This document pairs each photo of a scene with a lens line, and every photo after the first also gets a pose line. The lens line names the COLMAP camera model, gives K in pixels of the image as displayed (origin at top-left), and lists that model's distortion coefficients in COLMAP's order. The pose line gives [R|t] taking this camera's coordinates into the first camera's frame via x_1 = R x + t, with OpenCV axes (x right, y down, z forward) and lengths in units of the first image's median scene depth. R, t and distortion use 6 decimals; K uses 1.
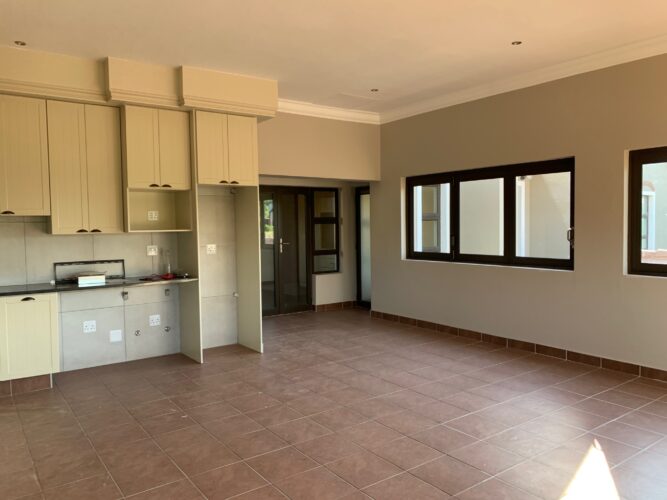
lens RADIAL K [[512.1, 0, 329.4], [0, 512.1, 250.3], [0, 0, 1]] dist [0.056987, -0.068159]
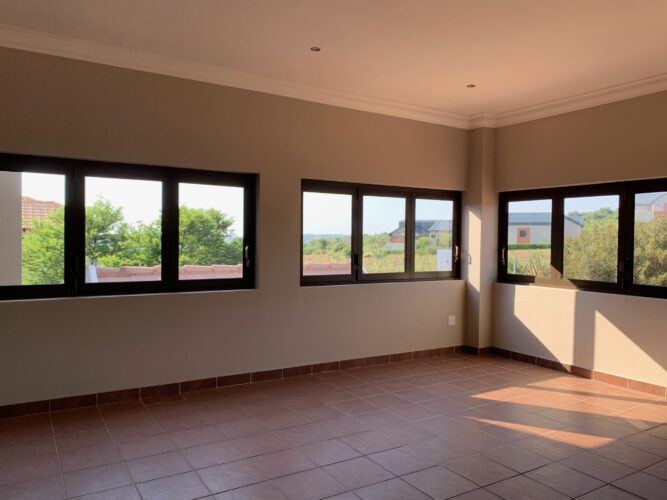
lens RADIAL K [[512.1, 0, 331.2], [0, 512.1, 250.2], [0, 0, 1]] dist [0.056987, -0.068159]
pose [[0.071888, -0.005667, 0.997397, -0.519461], [0.038350, 0.999260, 0.002913, -0.033108], [-0.996675, 0.038041, 0.072052, 0.840459]]
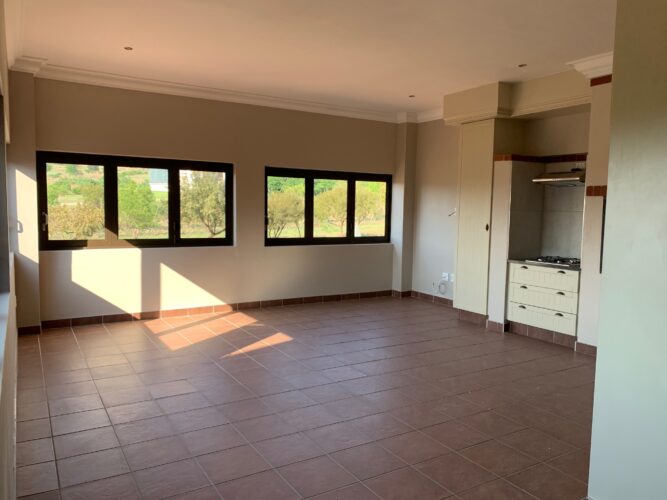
lens RADIAL K [[512.1, 0, 334.2], [0, 512.1, 249.3], [0, 0, 1]] dist [0.056987, -0.068159]
pose [[-0.996767, -0.009436, 0.079795, 0.056385], [0.001370, 0.990940, 0.134300, -0.096145], [-0.080339, 0.133975, -0.987723, 1.662669]]
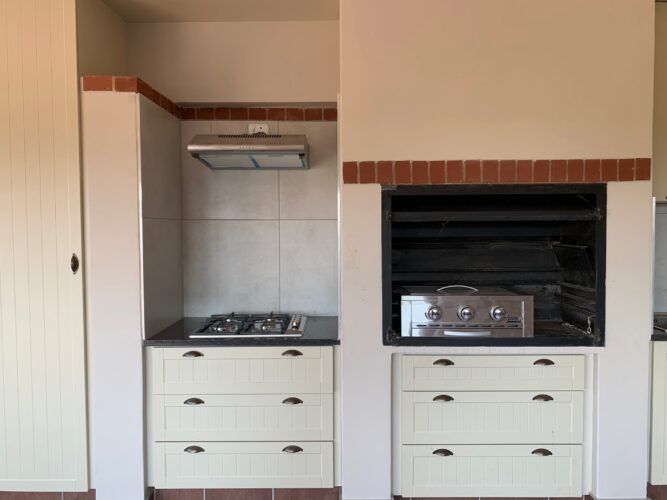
lens RADIAL K [[512.1, 0, 336.9], [0, 512.1, 247.2], [0, 0, 1]] dist [0.056987, -0.068159]
pose [[-0.600472, 0.044193, -0.798424, 0.018858], [-0.030591, 0.996471, 0.078162, -0.037023], [0.799061, 0.071359, -0.597001, 0.825336]]
